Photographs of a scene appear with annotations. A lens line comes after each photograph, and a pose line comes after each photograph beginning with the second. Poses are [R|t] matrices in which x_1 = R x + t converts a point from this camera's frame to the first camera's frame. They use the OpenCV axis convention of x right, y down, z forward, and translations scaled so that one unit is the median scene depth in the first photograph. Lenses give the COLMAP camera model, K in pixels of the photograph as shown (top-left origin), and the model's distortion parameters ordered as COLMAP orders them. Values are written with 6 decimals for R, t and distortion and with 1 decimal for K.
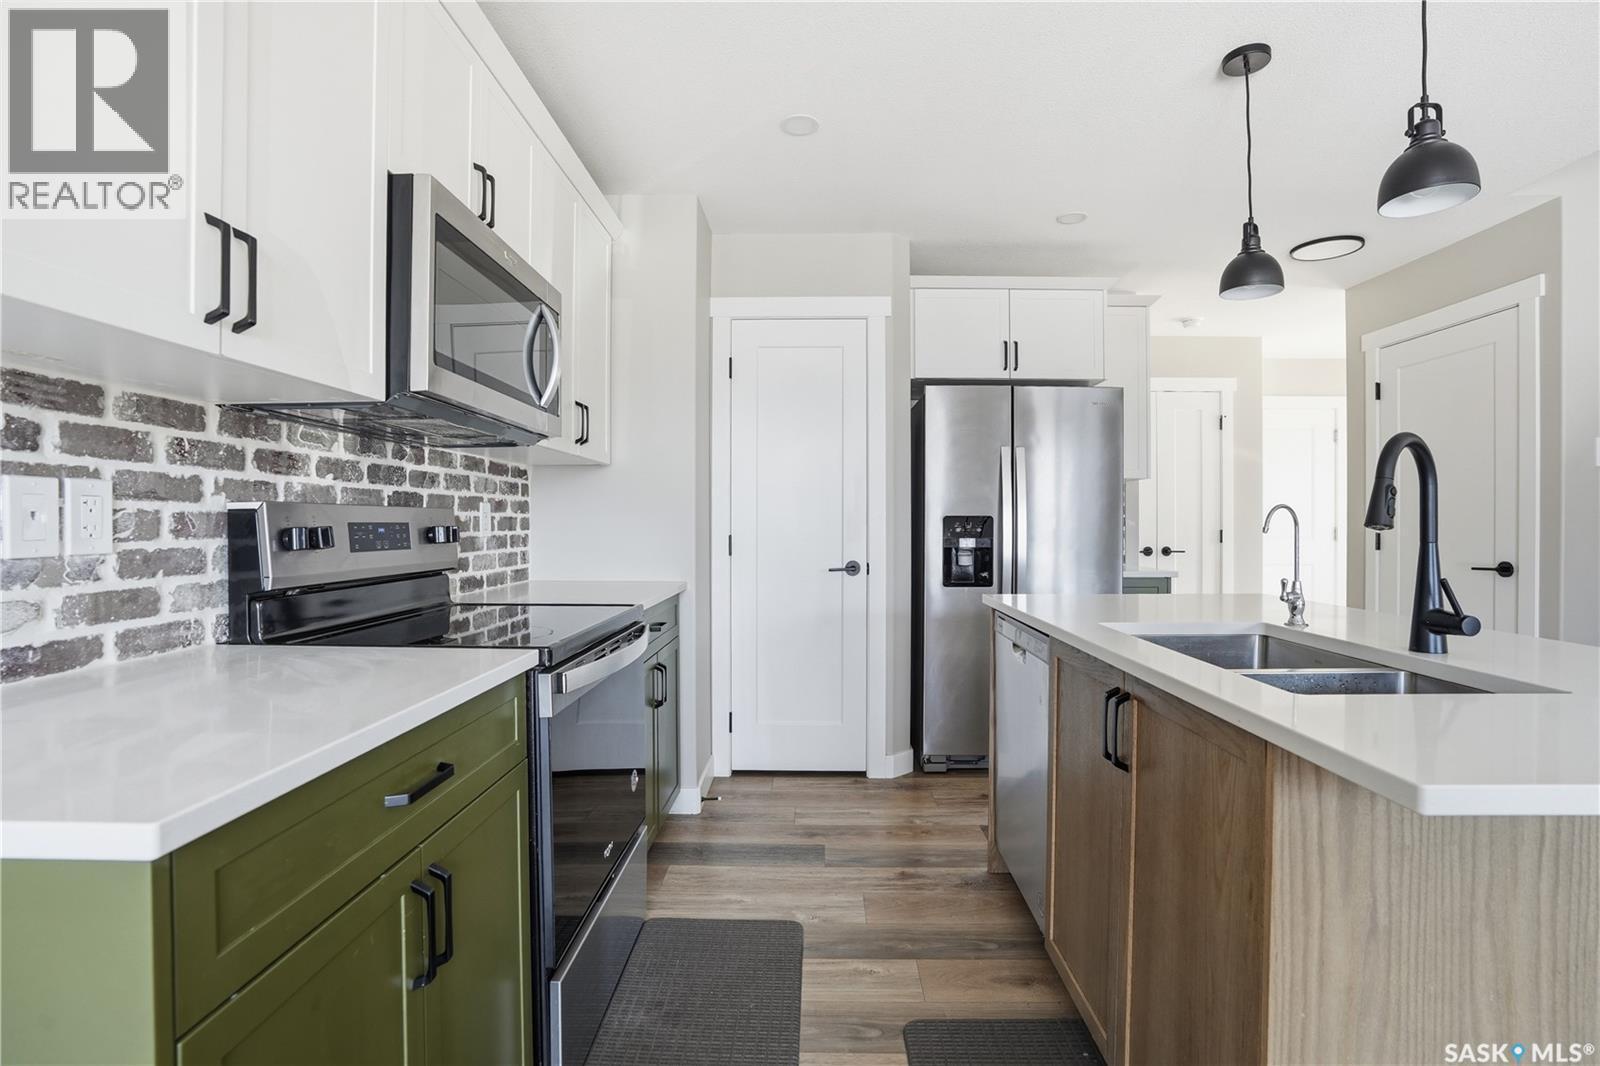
lens RADIAL K [[748.4, 0, 787.8], [0, 748.4, 518.2], [0, 0, 1]] dist [-0.069511, 0.030340]
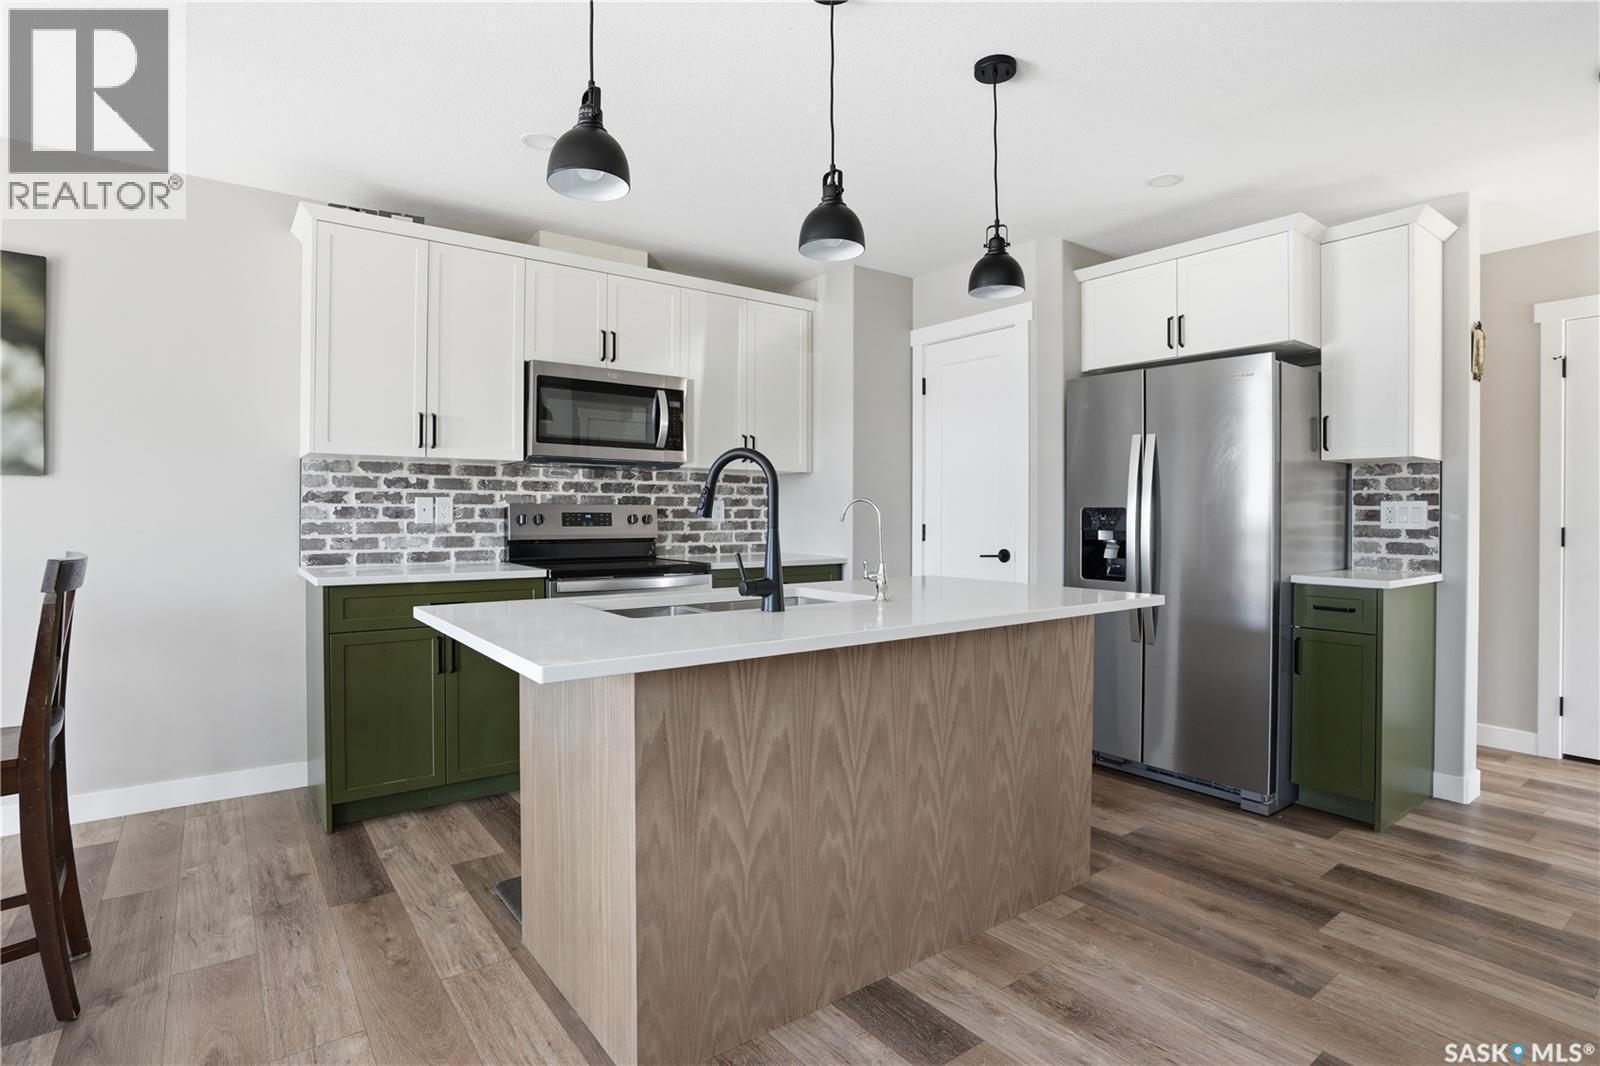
lens RADIAL K [[748.4, 0, 787.8], [0, 748.4, 518.2], [0, 0, 1]] dist [-0.069511, 0.030340]
pose [[0.639416, 0.007541, -0.768824, 1.806429], [0.001464, 0.999938, 0.011025, -0.000451], [0.768860, -0.008175, 0.639365, 0.134264]]
